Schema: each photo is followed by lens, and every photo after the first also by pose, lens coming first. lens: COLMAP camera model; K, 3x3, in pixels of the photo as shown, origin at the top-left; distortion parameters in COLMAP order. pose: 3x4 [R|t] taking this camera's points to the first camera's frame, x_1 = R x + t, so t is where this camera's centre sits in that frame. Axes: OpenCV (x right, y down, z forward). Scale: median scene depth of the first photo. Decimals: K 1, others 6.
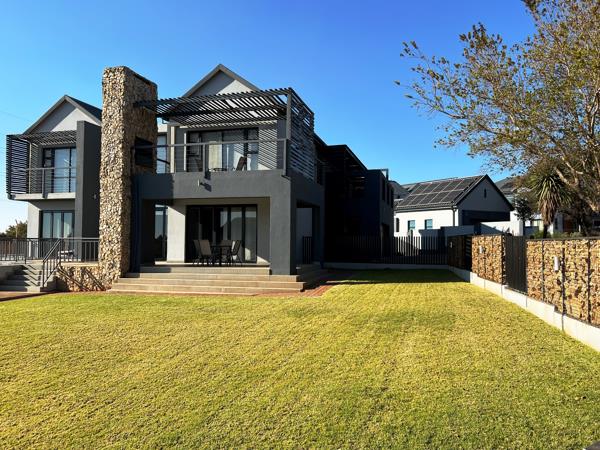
lens RADIAL K [[459.0, 0, 300.0], [0, 459.0, 225.0], [0, 0, 1]] dist [-0.000368, -0.002738]
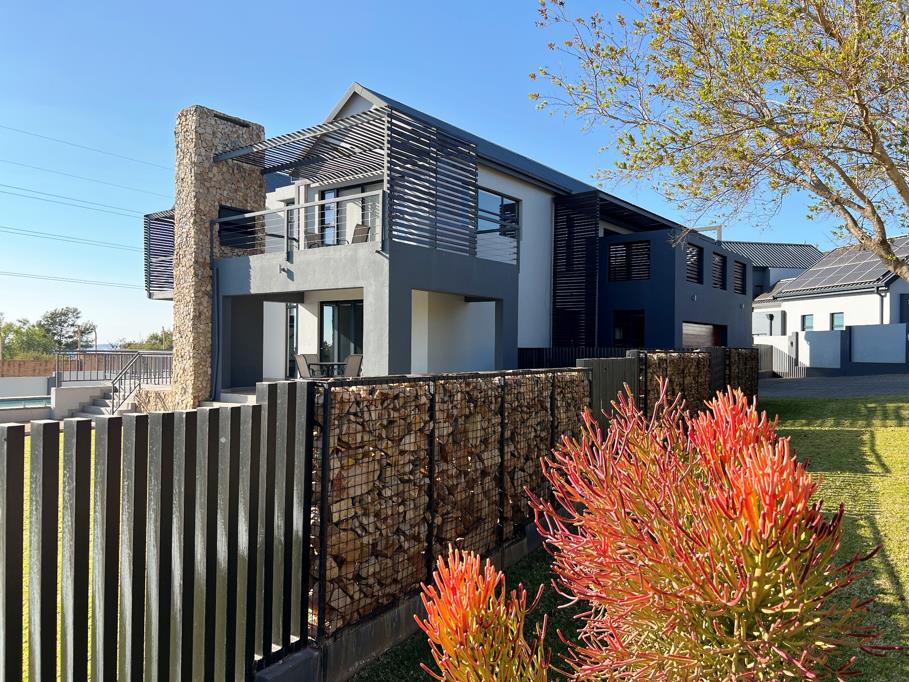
lens RADIAL K [[686.6, 0, 454.5], [0, 686.6, 341.0], [0, 0, 1]] dist [0.009151, 0.001366]
pose [[0.935673, -0.004797, -0.352836, 0.323148], [0.013369, 0.999672, 0.021862, -0.005148], [0.352615, -0.025173, 0.935430, 0.139953]]
